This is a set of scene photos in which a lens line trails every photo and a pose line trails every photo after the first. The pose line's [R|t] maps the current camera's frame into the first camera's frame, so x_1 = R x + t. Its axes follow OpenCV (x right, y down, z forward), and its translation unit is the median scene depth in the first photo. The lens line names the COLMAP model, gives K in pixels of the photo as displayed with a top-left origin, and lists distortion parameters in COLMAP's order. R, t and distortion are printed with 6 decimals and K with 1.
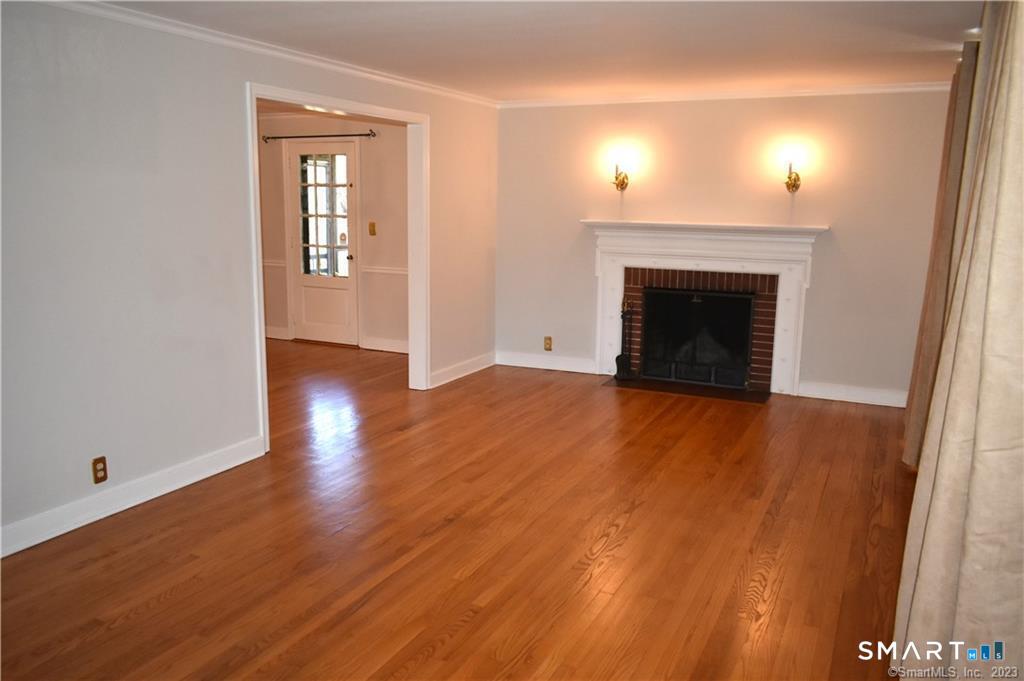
lens RADIAL K [[847.3, 0, 497.3], [0, 847.3, 347.2], [0, 0, 1]] dist [-0.004566, -0.000047]
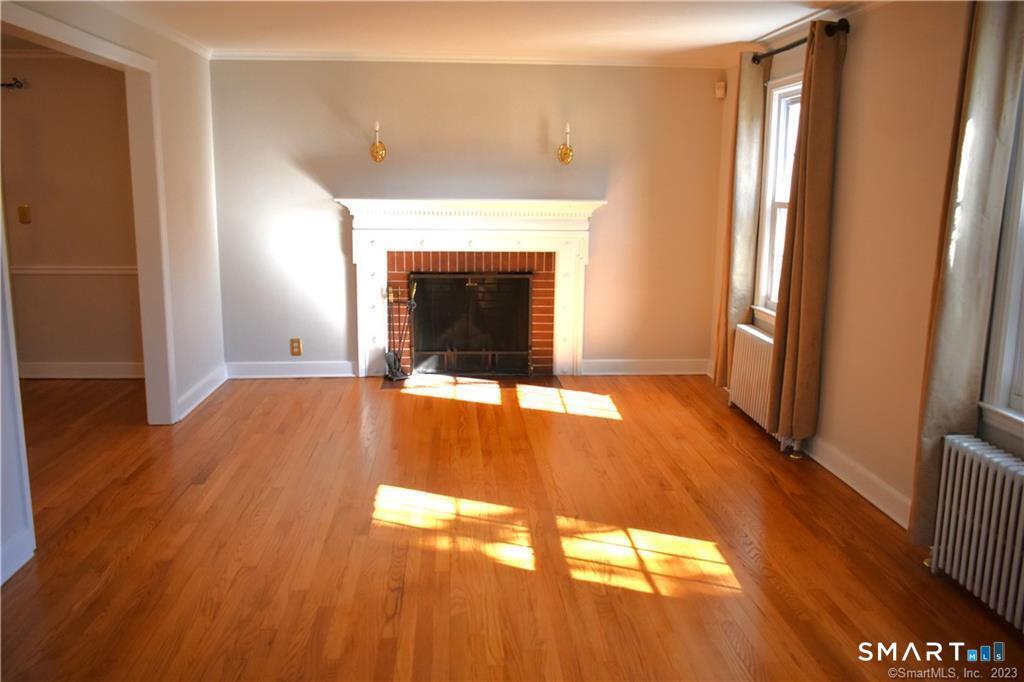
lens RADIAL K [[890.2, 0, 512.0], [0, 890.2, 341.0], [0, 0, 1]] dist [-0.010444, 0.000987]
pose [[0.857016, -0.096632, 0.506148, -0.227436], [0.090116, 0.995228, 0.037420, -0.026971], [-0.507349, 0.013543, 0.861634, 0.157370]]
